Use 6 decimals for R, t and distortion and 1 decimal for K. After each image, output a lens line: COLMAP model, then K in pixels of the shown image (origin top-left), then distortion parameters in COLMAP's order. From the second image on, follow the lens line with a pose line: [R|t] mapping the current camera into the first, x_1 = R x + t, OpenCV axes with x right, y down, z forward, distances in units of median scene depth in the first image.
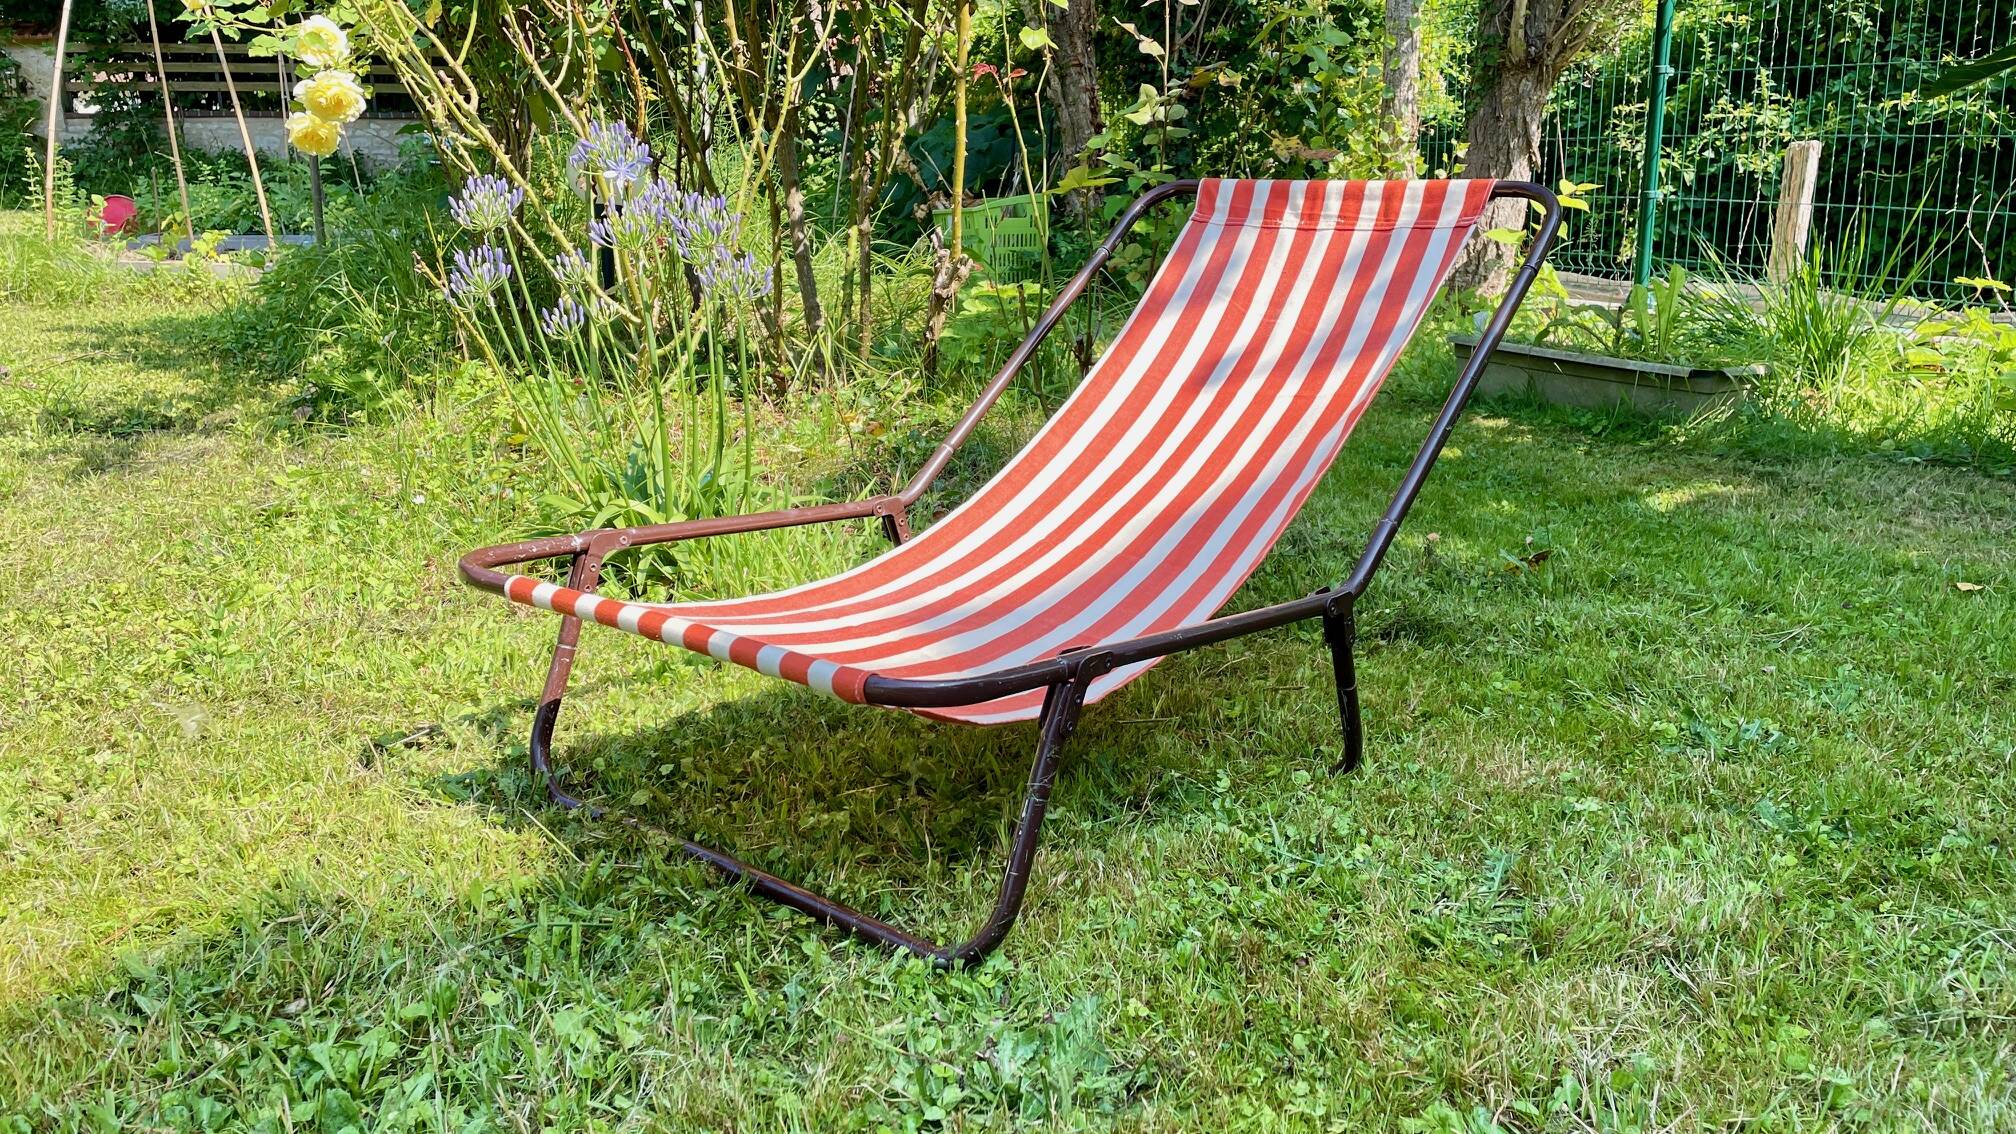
lens RADIAL K [[1555.7, 0, 1017.2], [0, 1555.7, 558.8], [0, 0, 1]] dist [0.102495, -0.145586]
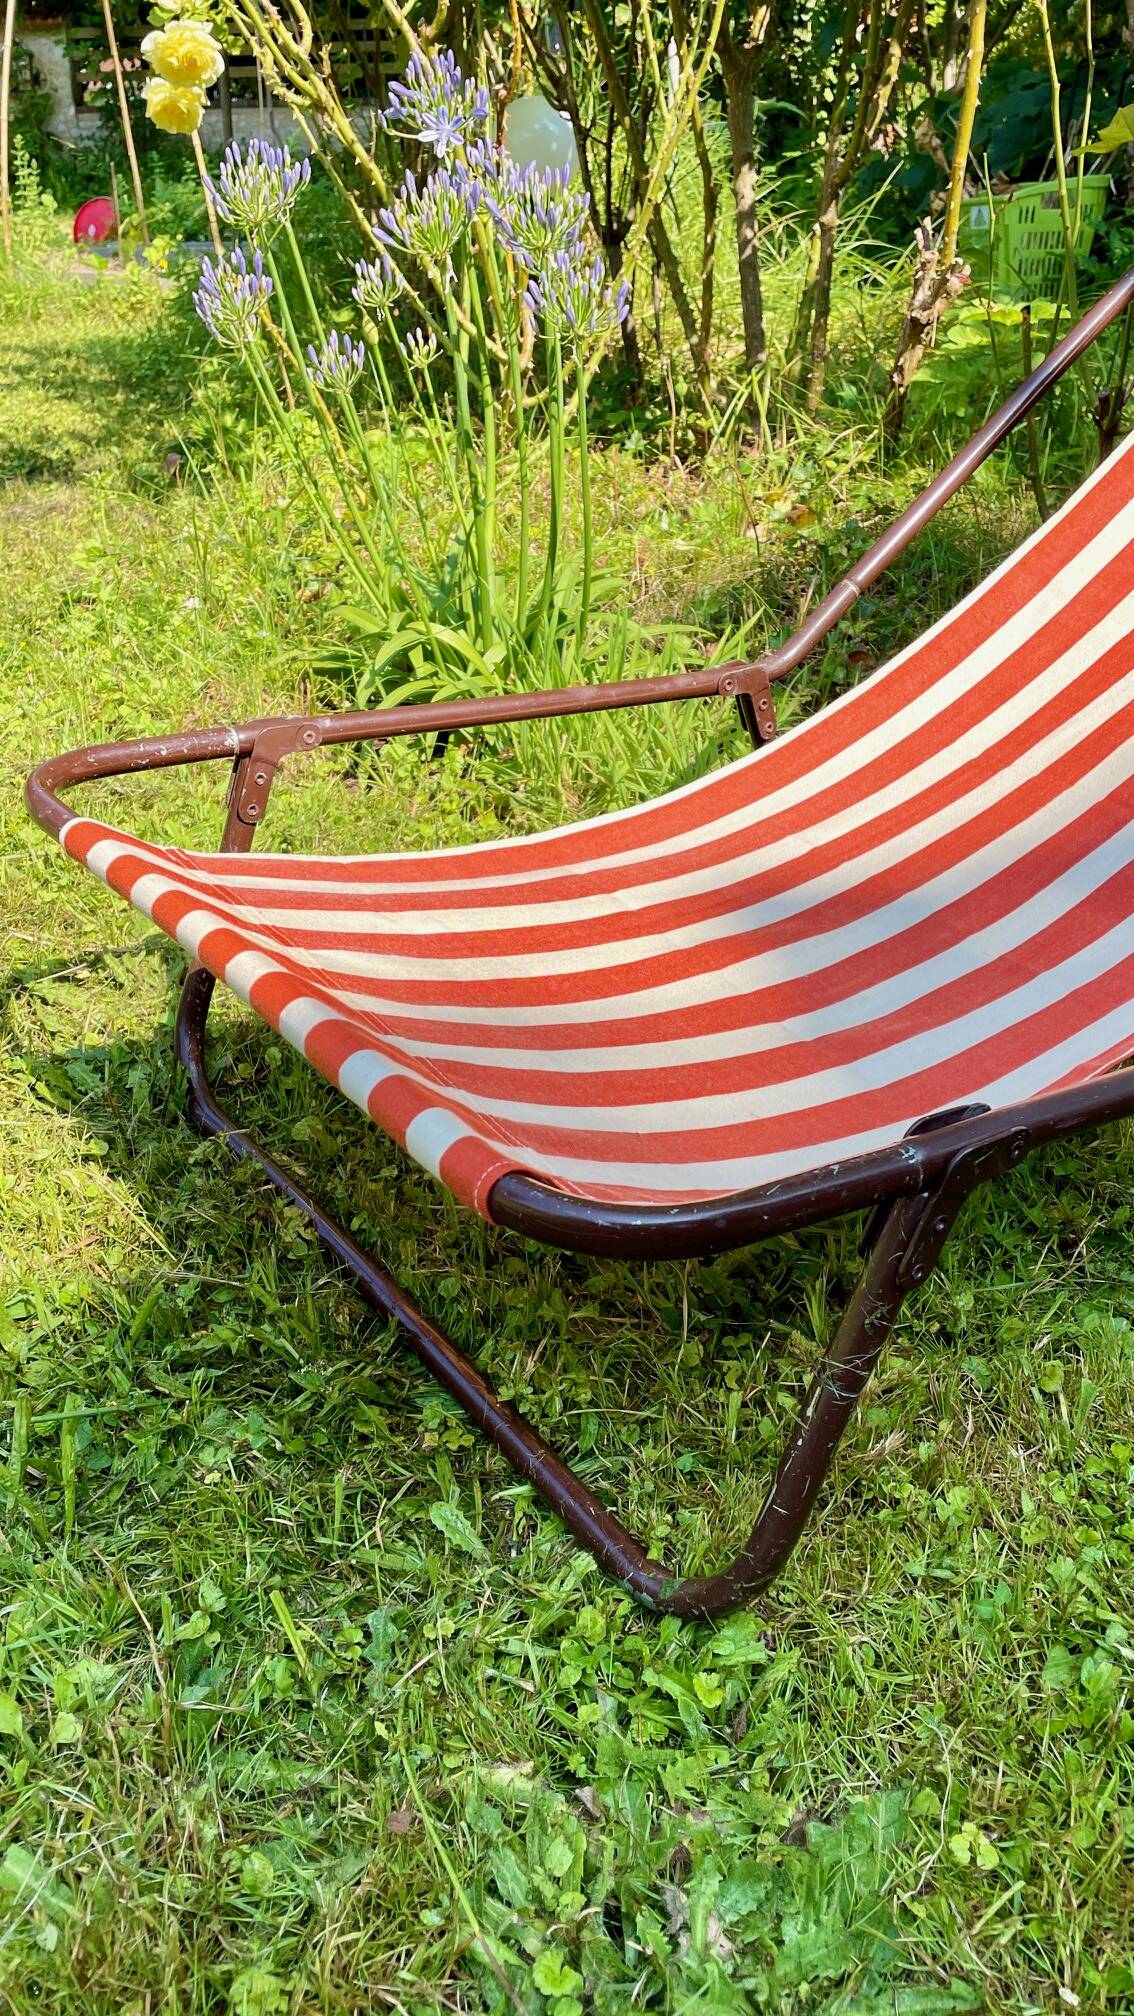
lens RADIAL K [[1555.7, 0, 554.6], [0, 1555.7, 1014.9], [0, 0, 1]] dist [0.102495, -0.145586]
pose [[0.959461, 0.121936, -0.254098, 0.024780], [-0.054553, 0.964863, 0.257026, -0.060423], [0.276511, -0.232745, 0.932401, 0.315528]]
